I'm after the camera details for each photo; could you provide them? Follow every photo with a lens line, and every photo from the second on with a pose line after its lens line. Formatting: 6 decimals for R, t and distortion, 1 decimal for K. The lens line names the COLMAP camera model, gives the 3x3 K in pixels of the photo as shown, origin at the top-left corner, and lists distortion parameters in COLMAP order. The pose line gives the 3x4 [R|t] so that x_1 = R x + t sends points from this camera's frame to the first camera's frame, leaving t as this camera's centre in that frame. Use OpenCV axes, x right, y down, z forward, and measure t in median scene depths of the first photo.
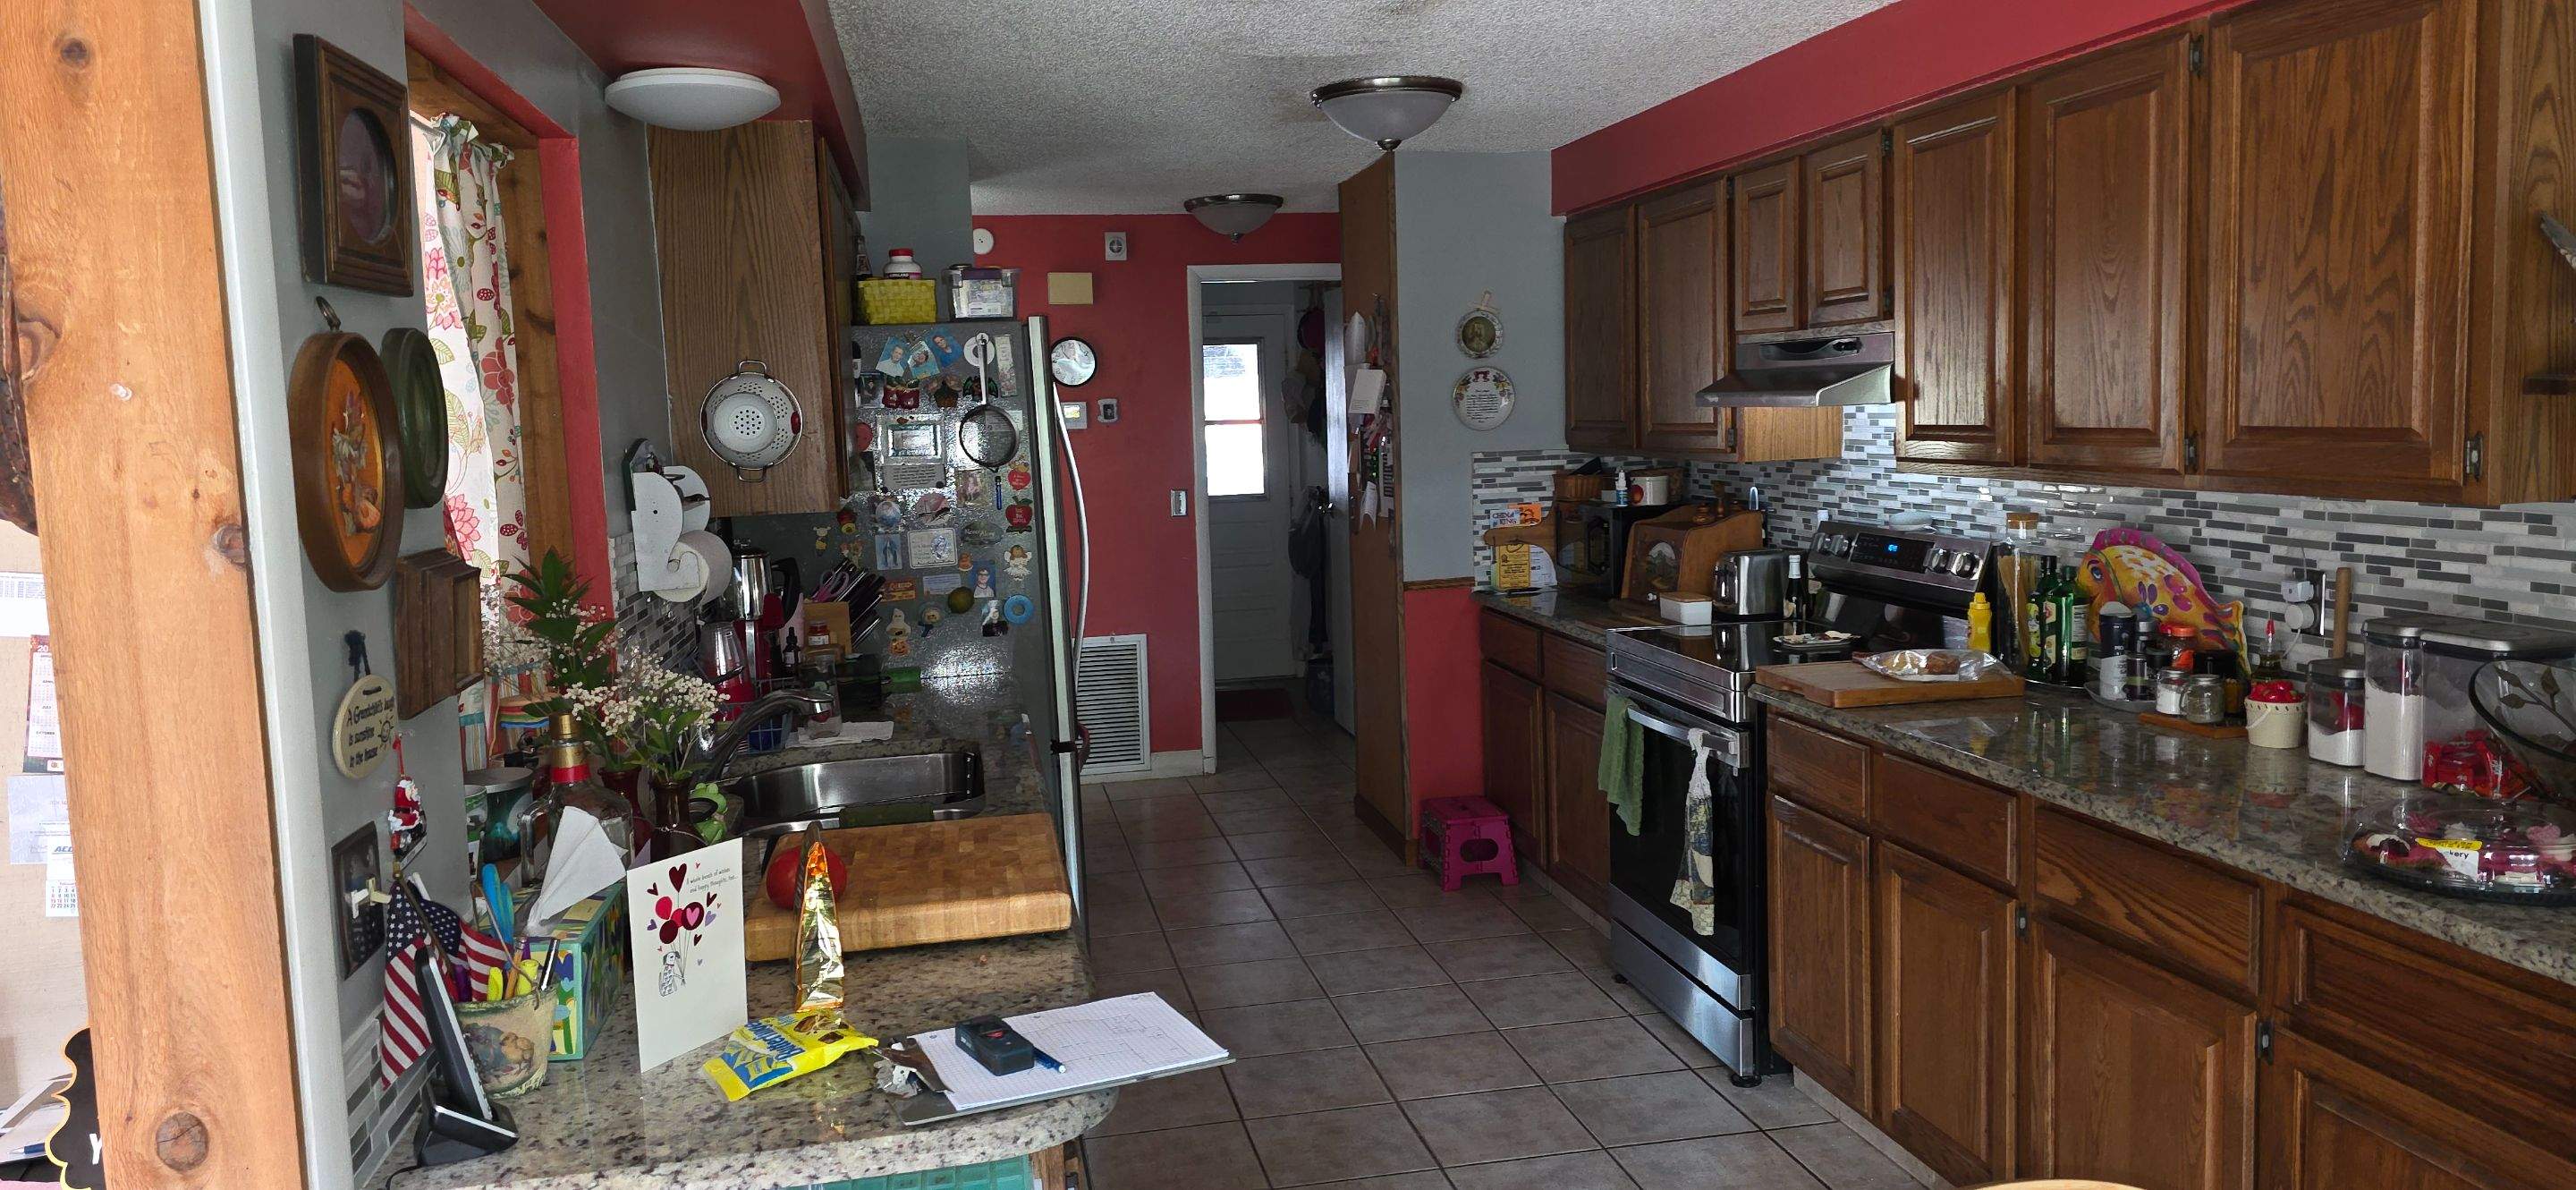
lens RADIAL K [[1726.0, 0, 1291.8], [0, 1726.0, 582.5], [0, 0, 1]] dist [0.077435, -0.081343]
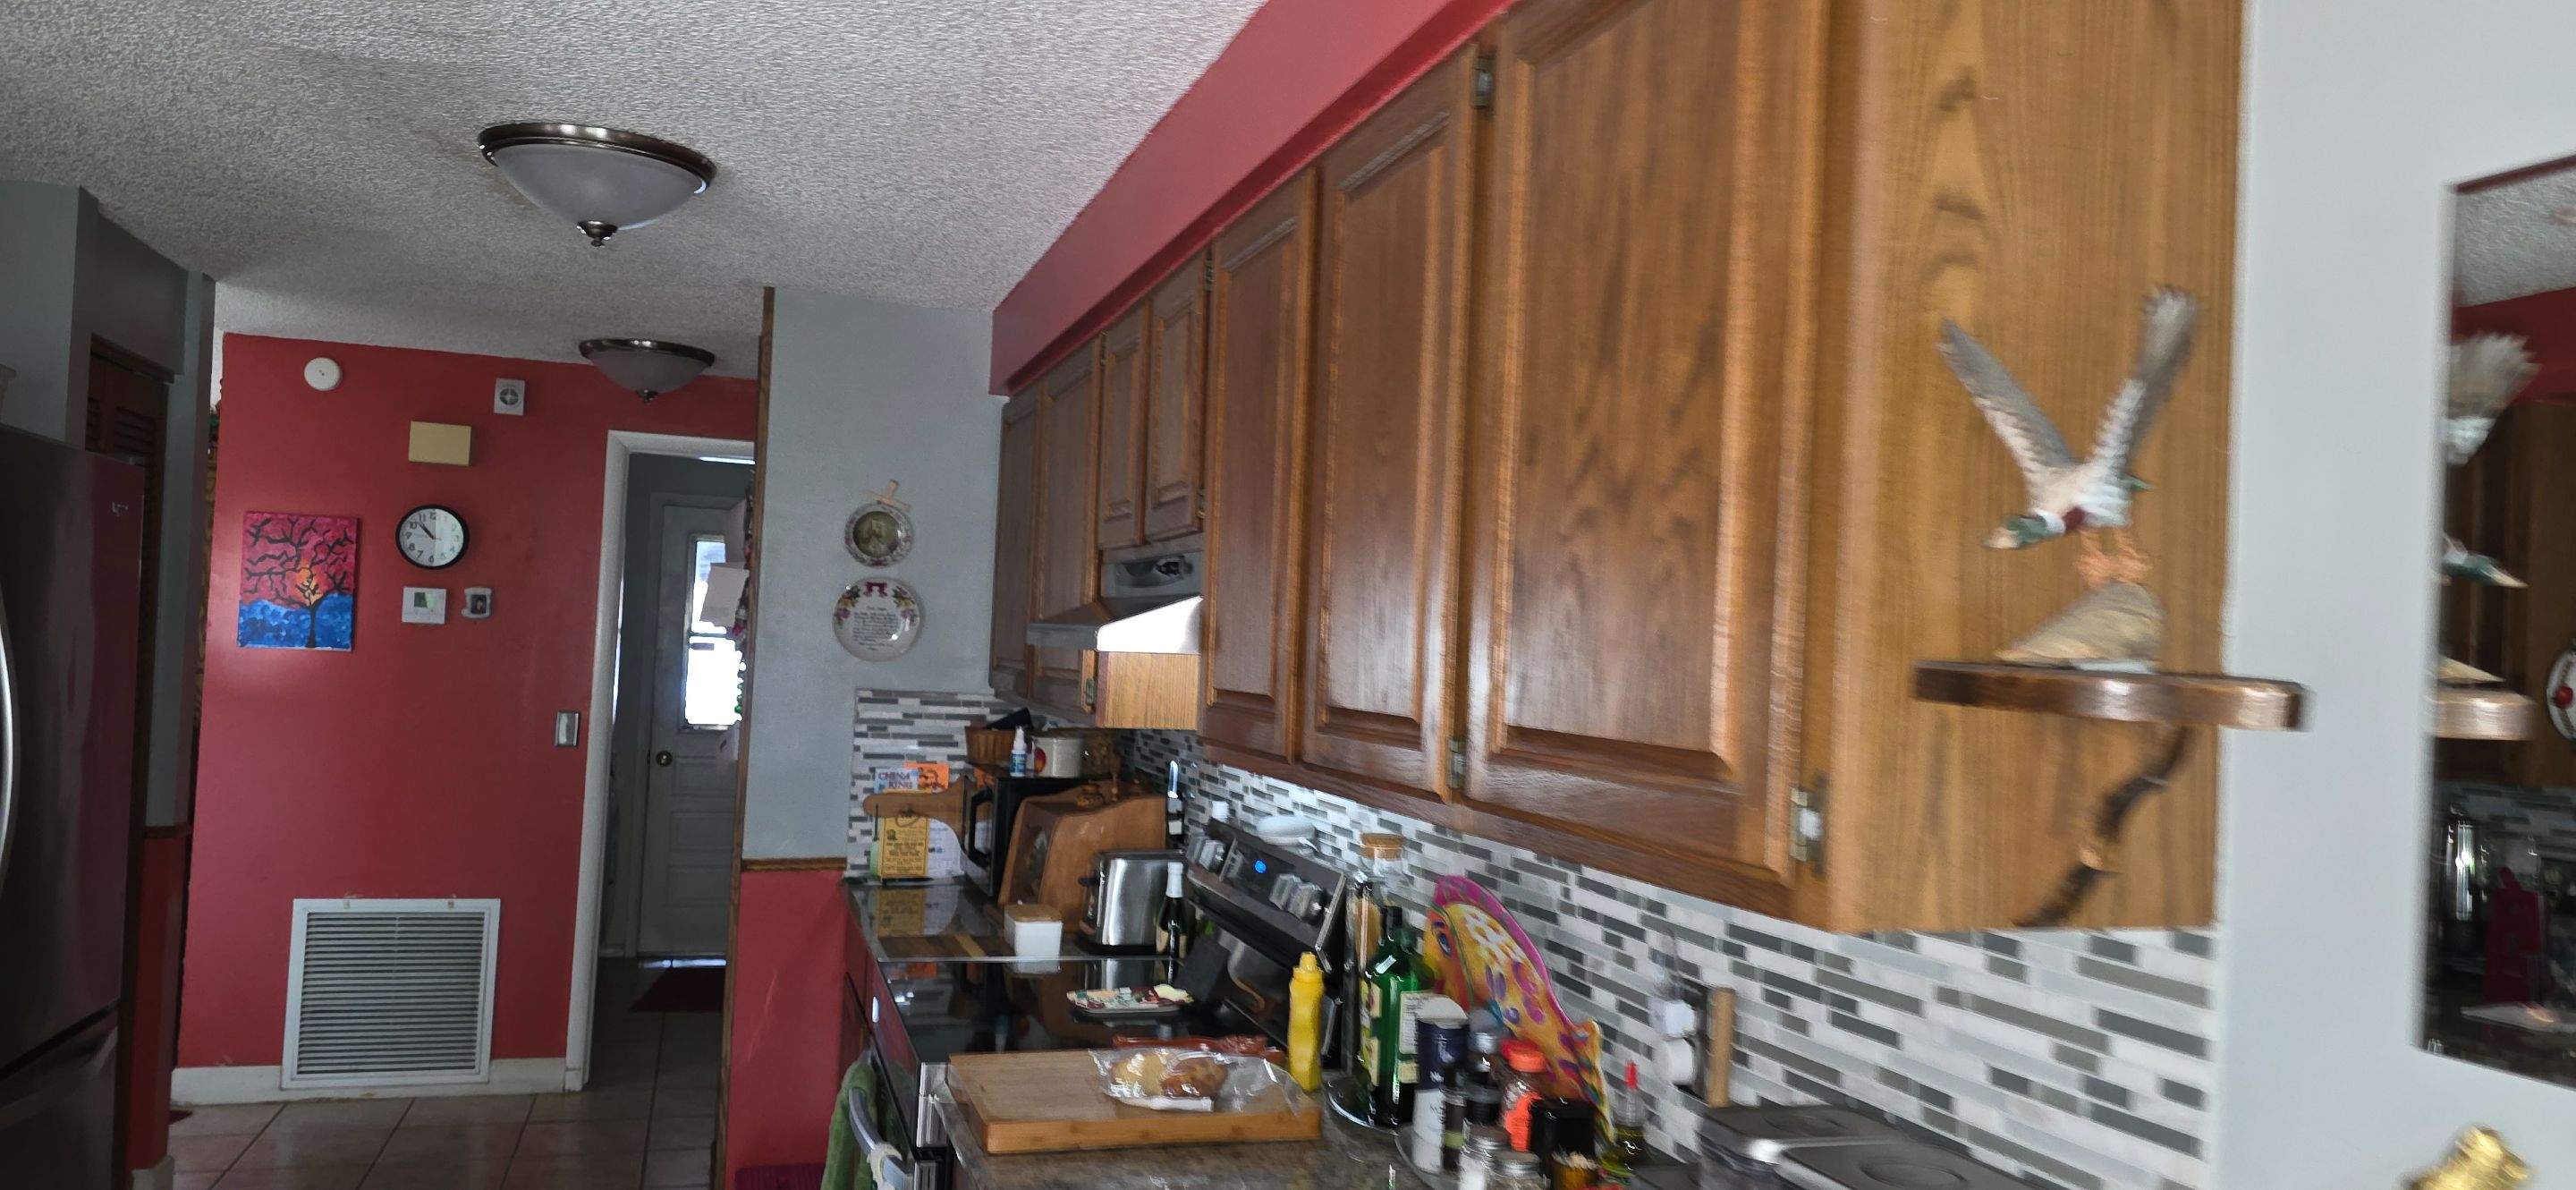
lens RADIAL K [[1726.0, 0, 1276.7], [0, 1726.0, 605.5], [0, 0, 1]] dist [0.077435, -0.081343]
pose [[0.990828, 0.082411, 0.107087, 0.319230], [-0.068047, 0.988981, -0.131474, -0.039137], [-0.116742, 0.122981, 0.985519, 0.369274]]
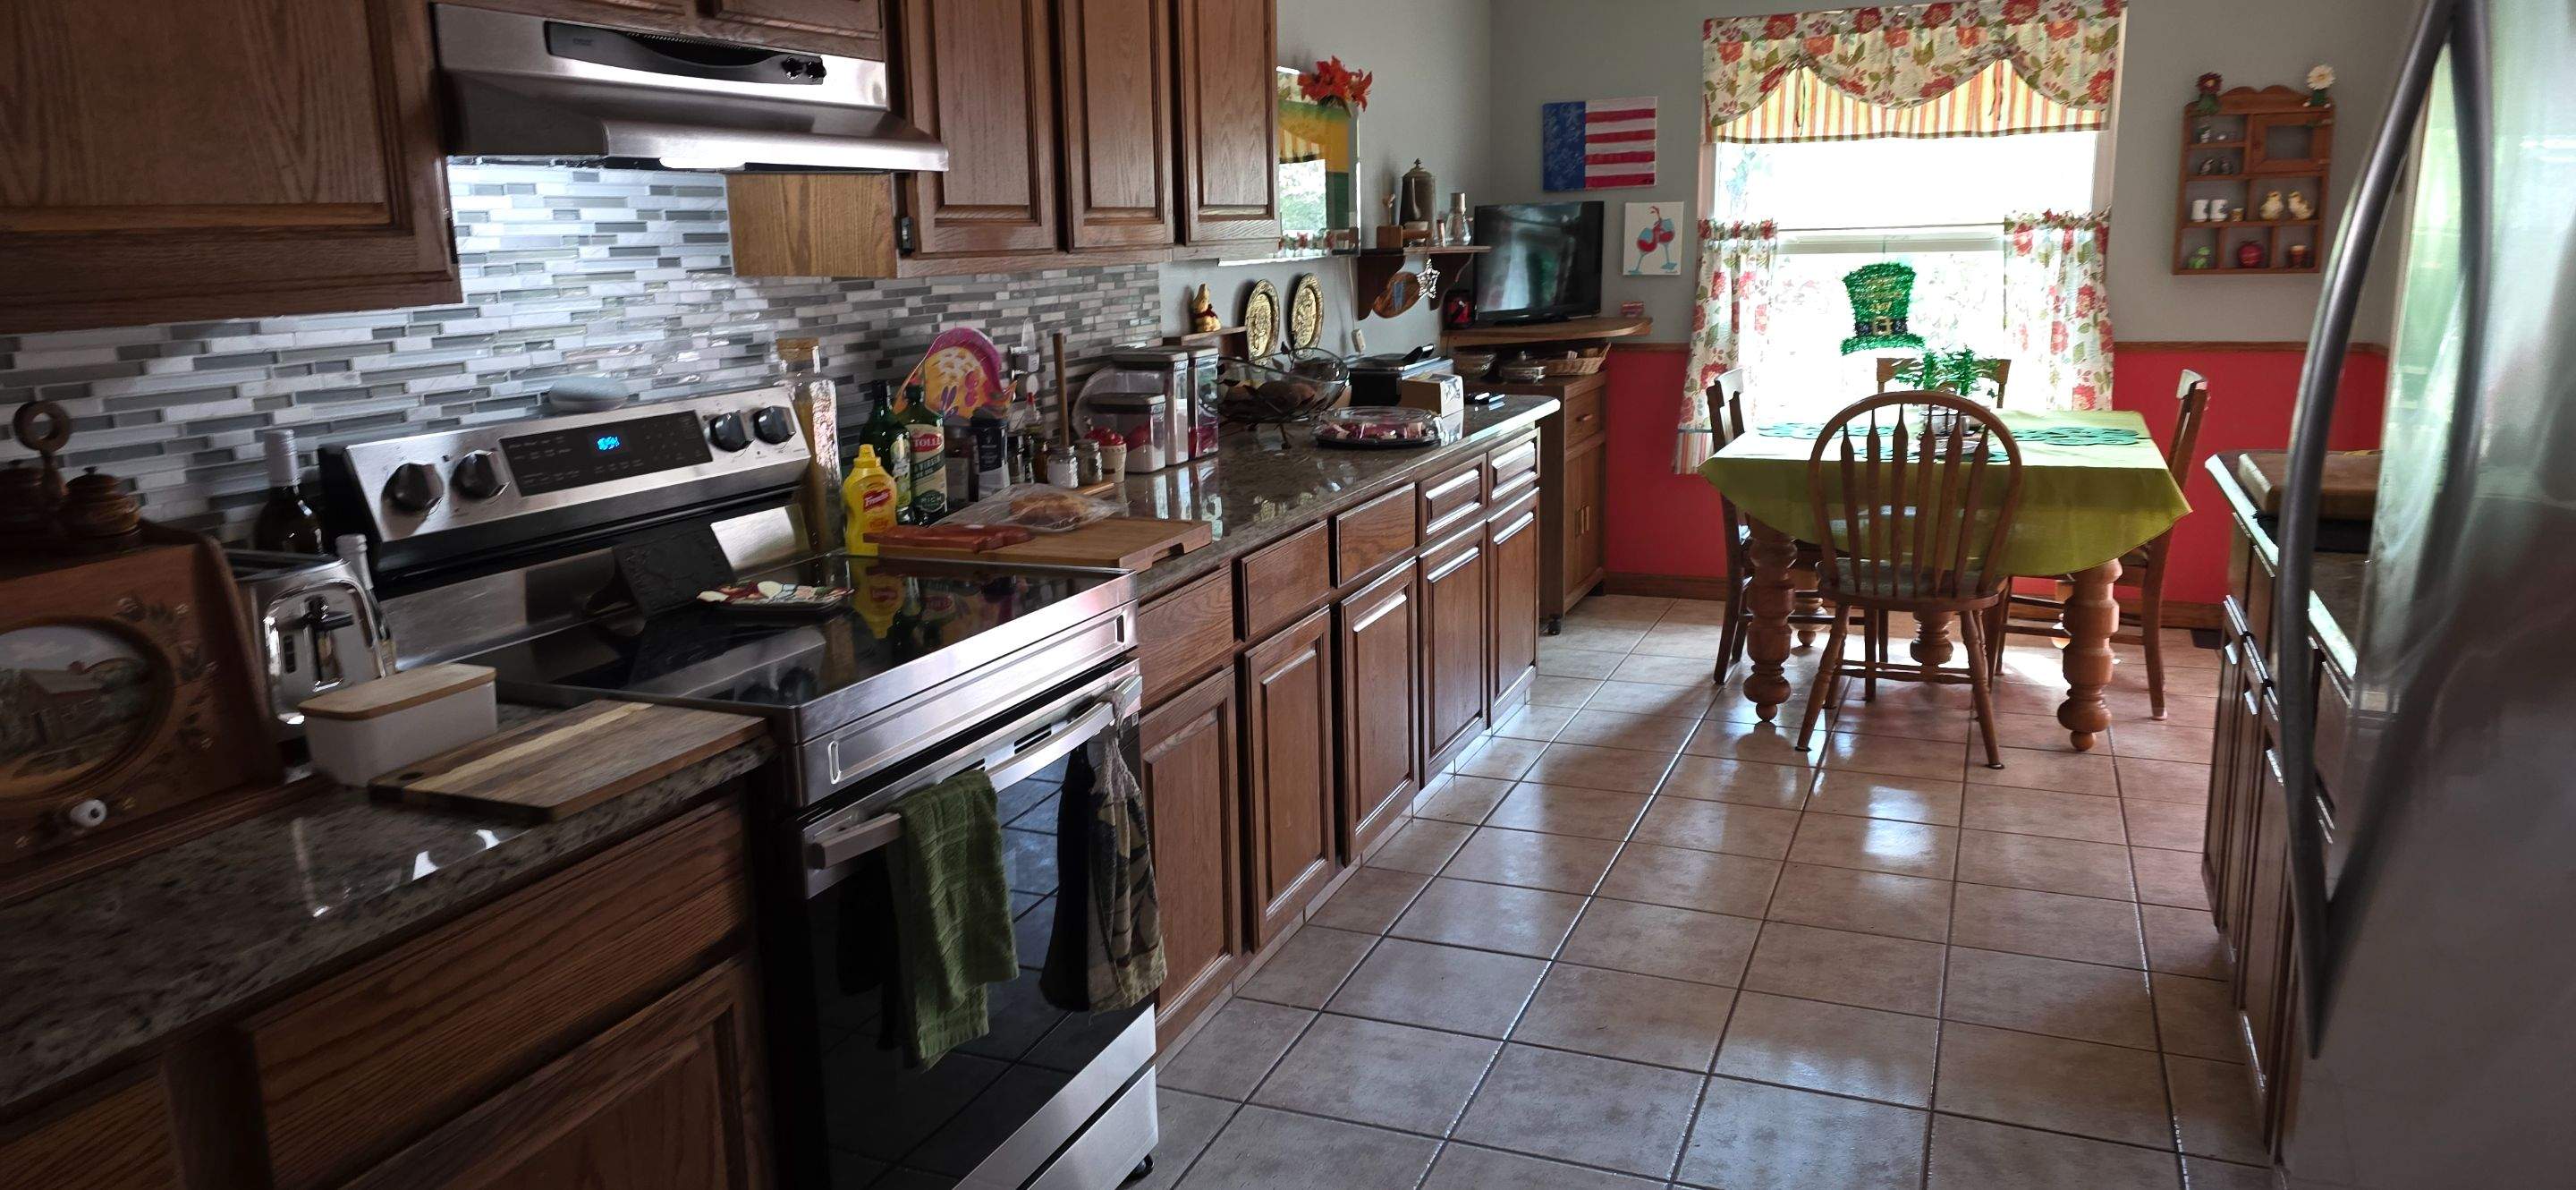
lens RADIAL K [[1726.0, 0, 1292.0], [0, 1726.0, 581.6], [0, 0, 1]] dist [0.077435, -0.081343]
pose [[-0.824972, -0.069107, 0.560933, -0.177450], [0.104134, 0.956918, 0.271043, -0.125111], [-0.555498, 0.282015, -0.782234, 1.569779]]
